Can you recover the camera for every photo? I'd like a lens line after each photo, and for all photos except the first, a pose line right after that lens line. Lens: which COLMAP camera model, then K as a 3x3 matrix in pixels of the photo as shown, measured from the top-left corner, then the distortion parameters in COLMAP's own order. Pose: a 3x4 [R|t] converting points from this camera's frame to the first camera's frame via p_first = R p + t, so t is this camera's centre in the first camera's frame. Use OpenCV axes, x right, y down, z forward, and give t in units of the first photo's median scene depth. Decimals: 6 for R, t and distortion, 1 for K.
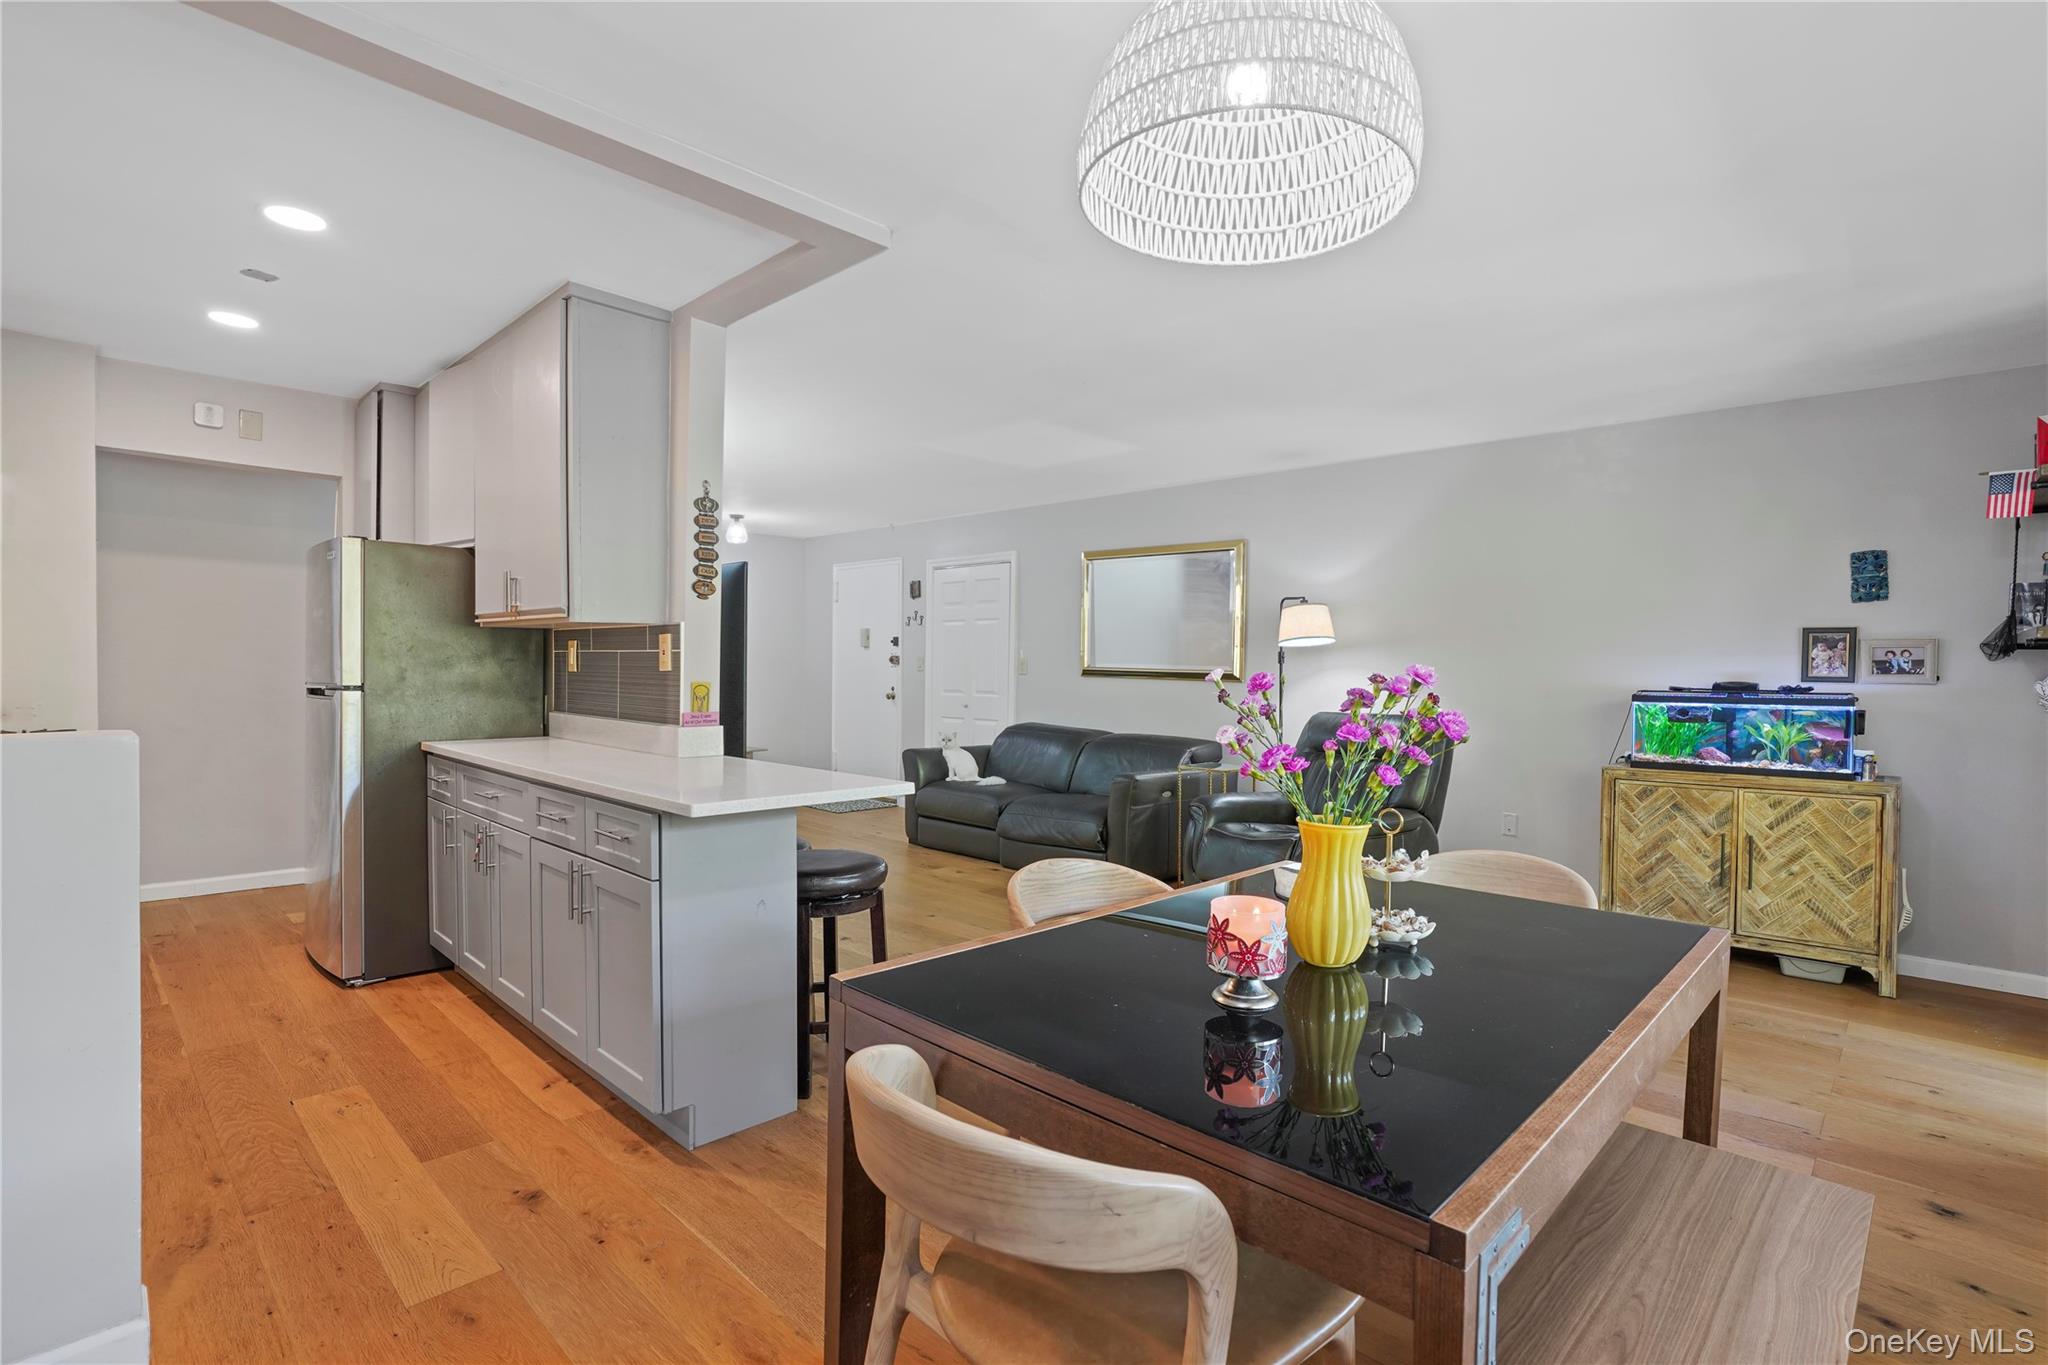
lens RADIAL K [[980.0, 0, 1038.8], [0, 980.0, 693.2], [0, 0, 1]] dist [-0.056902, 0.031599]
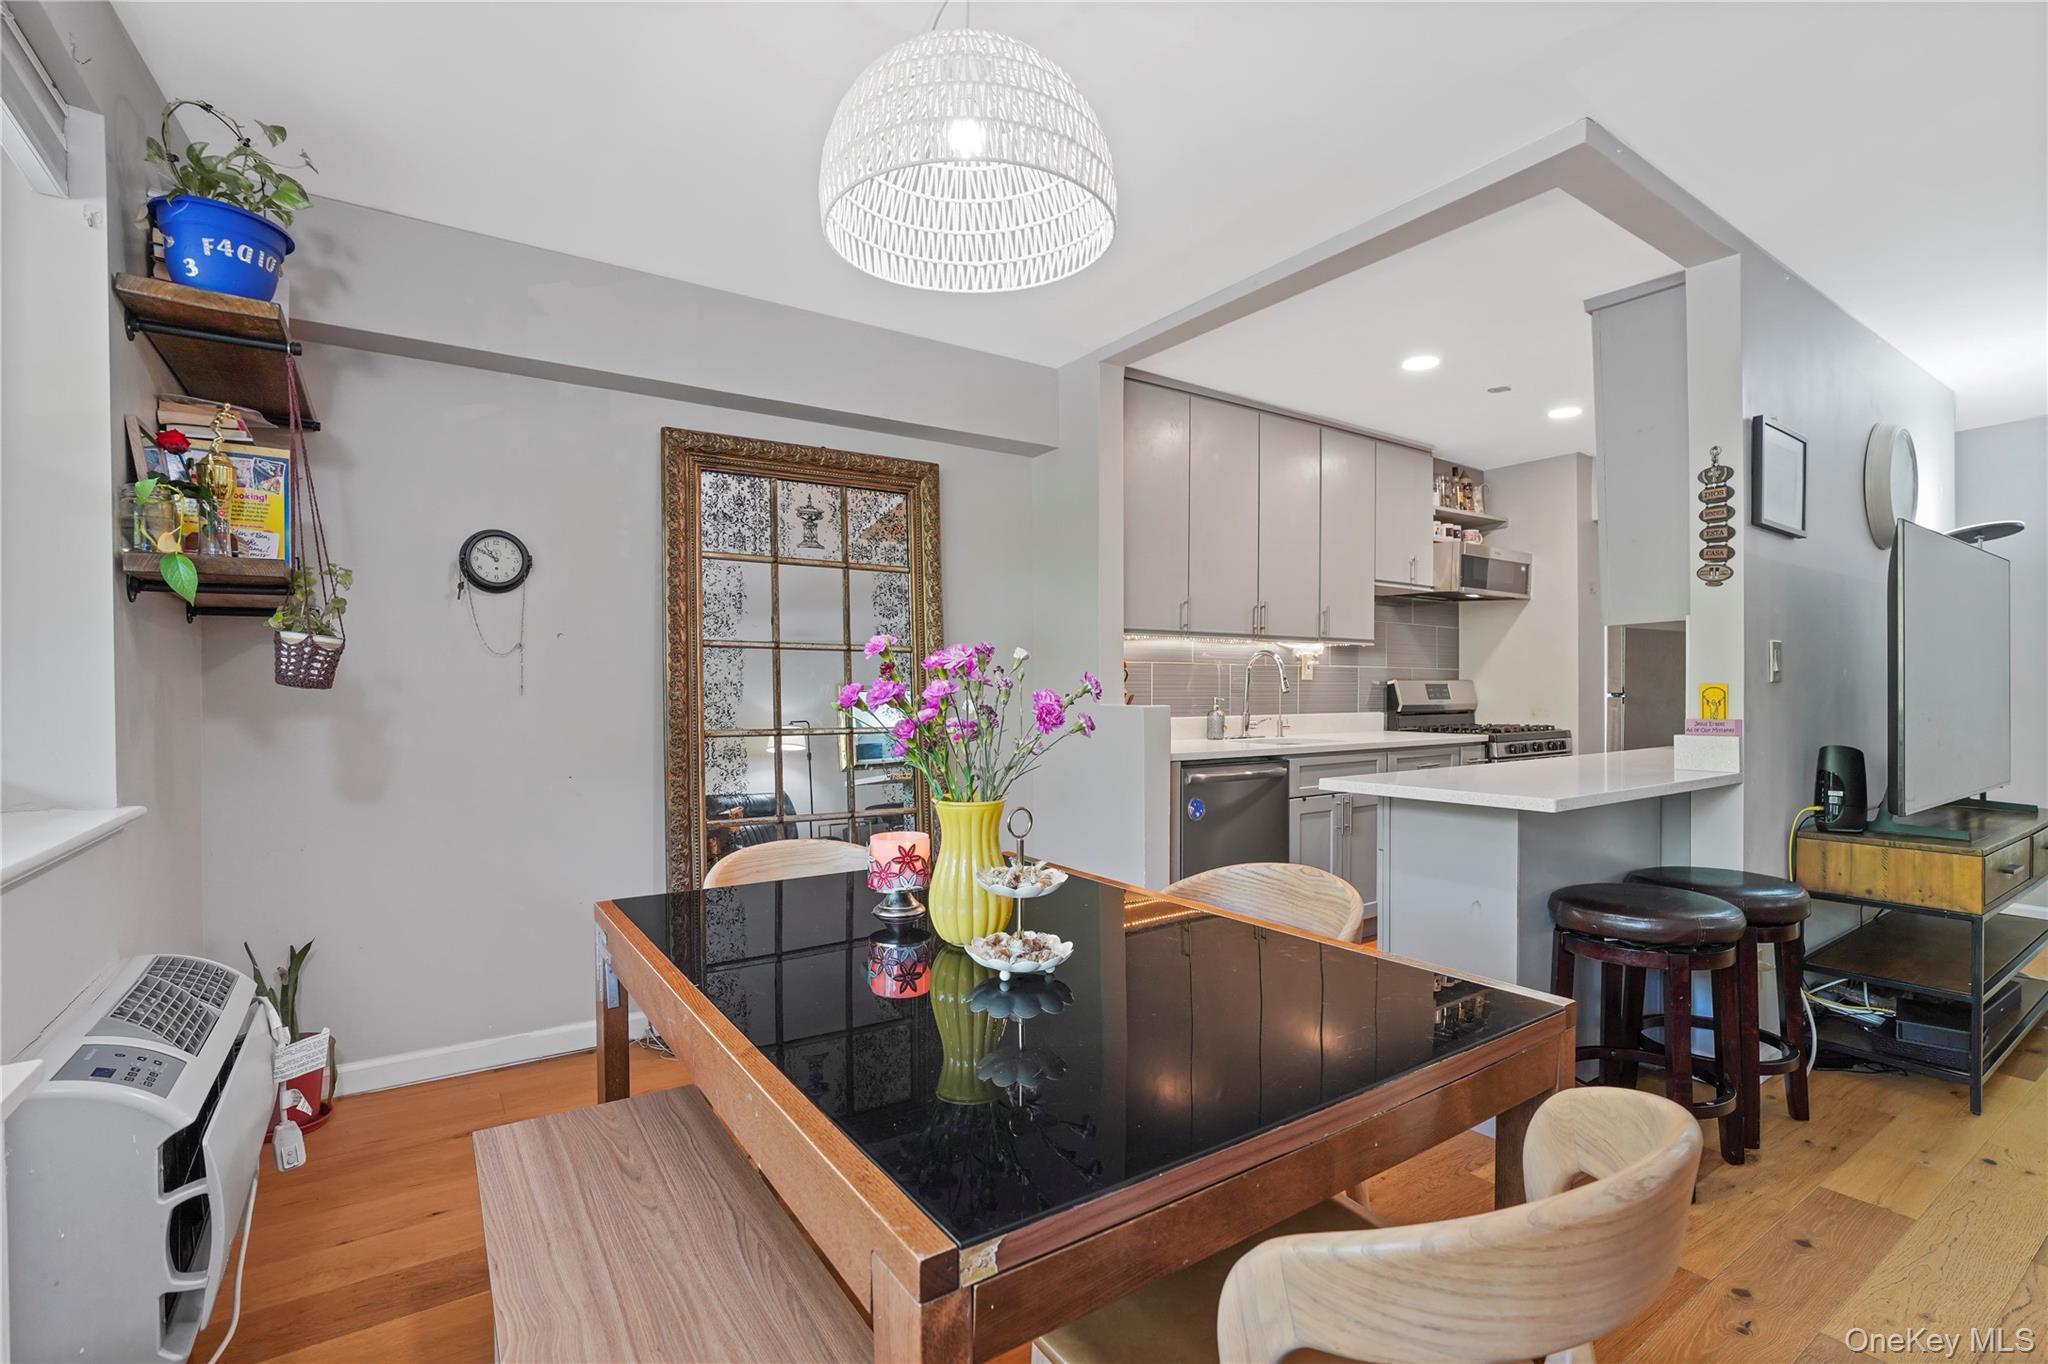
lens RADIAL K [[954.3, 0, 1044.2], [0, 954.3, 661.4], [0, 0, 1]] dist [-0.062644, 0.029006]
pose [[-0.191760, -0.040970, -0.980586, 0.502790], [-0.022961, 0.999042, -0.037251, 0.012014], [0.981173, 0.015372, -0.192517, 0.513964]]
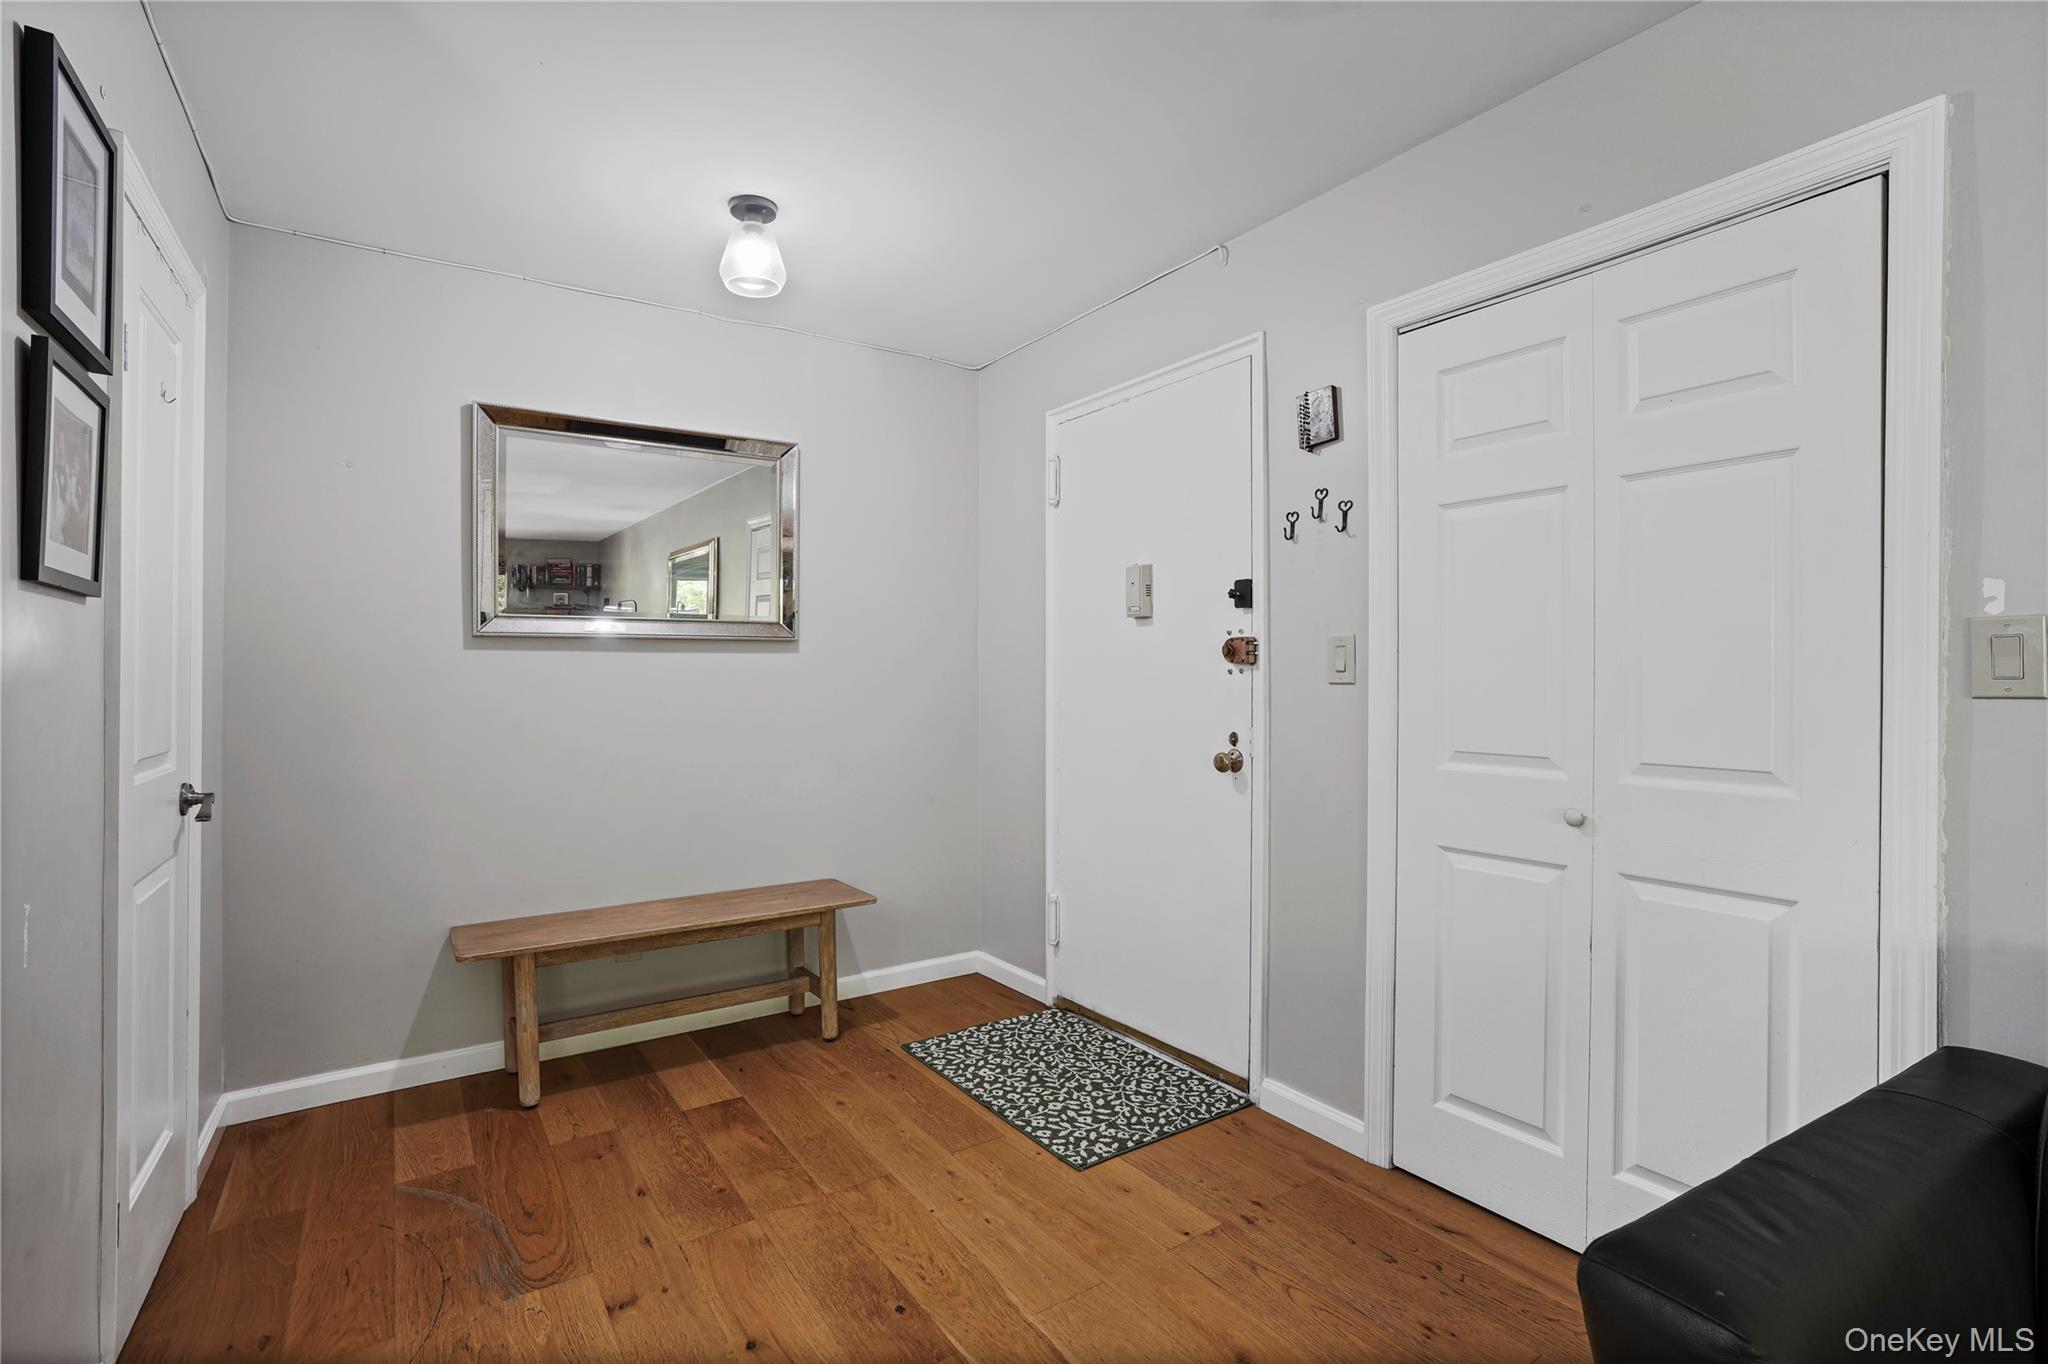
lens RADIAL K [[928.3, 0, 1024.0], [0, 928.3, 682.0], [0, 0, 1]] dist [-0.018787, 0.000313]
pose [[0.978126, -0.010927, -0.207728, -0.348524], [0.006651, 0.999752, -0.021272, -0.040109], [0.207908, 0.019425, 0.977955, 1.551918]]
